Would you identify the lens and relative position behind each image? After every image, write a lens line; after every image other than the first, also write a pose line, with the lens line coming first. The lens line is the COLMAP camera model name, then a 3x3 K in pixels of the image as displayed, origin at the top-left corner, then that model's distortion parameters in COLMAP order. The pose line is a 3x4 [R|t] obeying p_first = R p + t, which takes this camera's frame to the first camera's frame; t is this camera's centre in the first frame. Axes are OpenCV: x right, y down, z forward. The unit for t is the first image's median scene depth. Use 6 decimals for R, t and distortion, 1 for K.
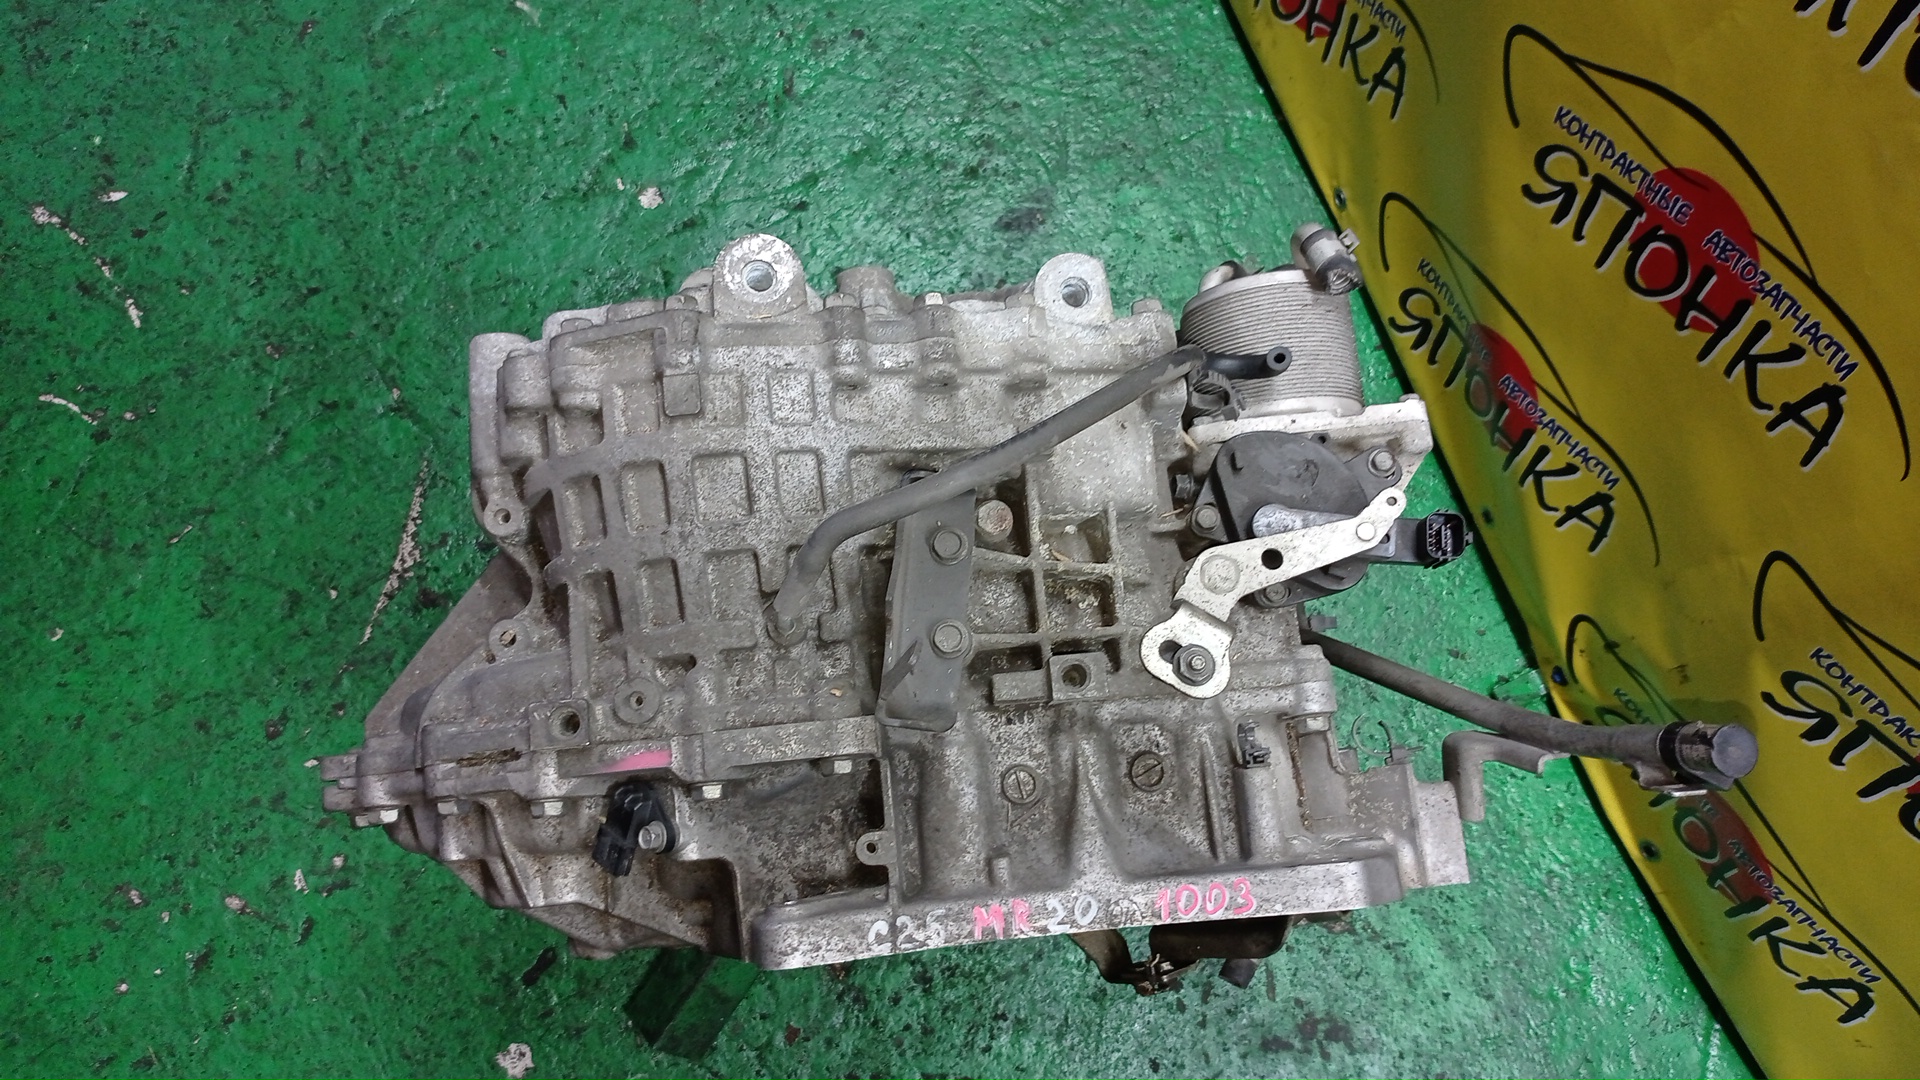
lens RADIAL K [[1457.2, 0, 960.0], [0, 1457.2, 540.0], [0, 0, 1]] dist [-0.006687, -0.004170]
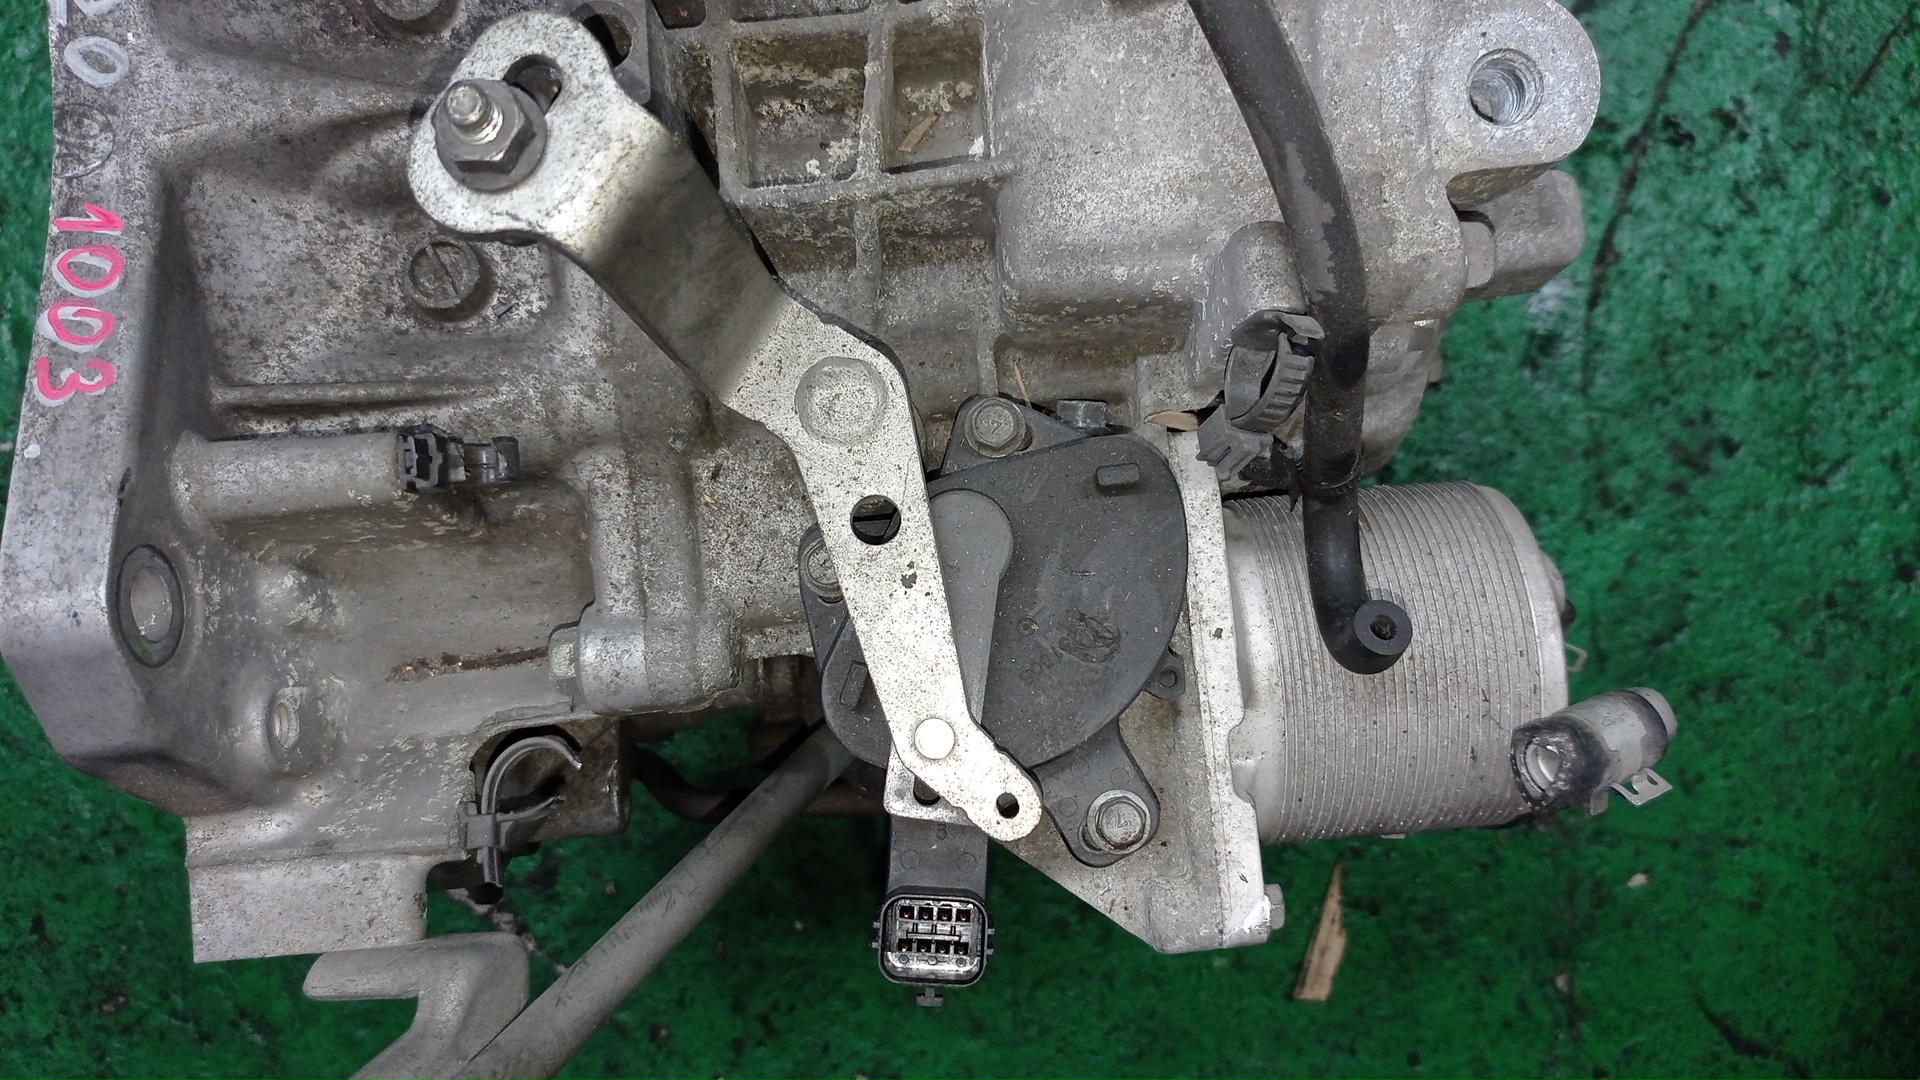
lens RADIAL K [[1457.2, 0, 960.0], [0, 1457.2, 540.0], [0, 0, 1]] dist [-0.006687, -0.004170]
pose [[-0.010088, 0.993390, -0.114344, 0.269974], [-0.984473, 0.010174, 0.175244, -0.087849], [0.175249, 0.114336, 0.977863, 0.581643]]
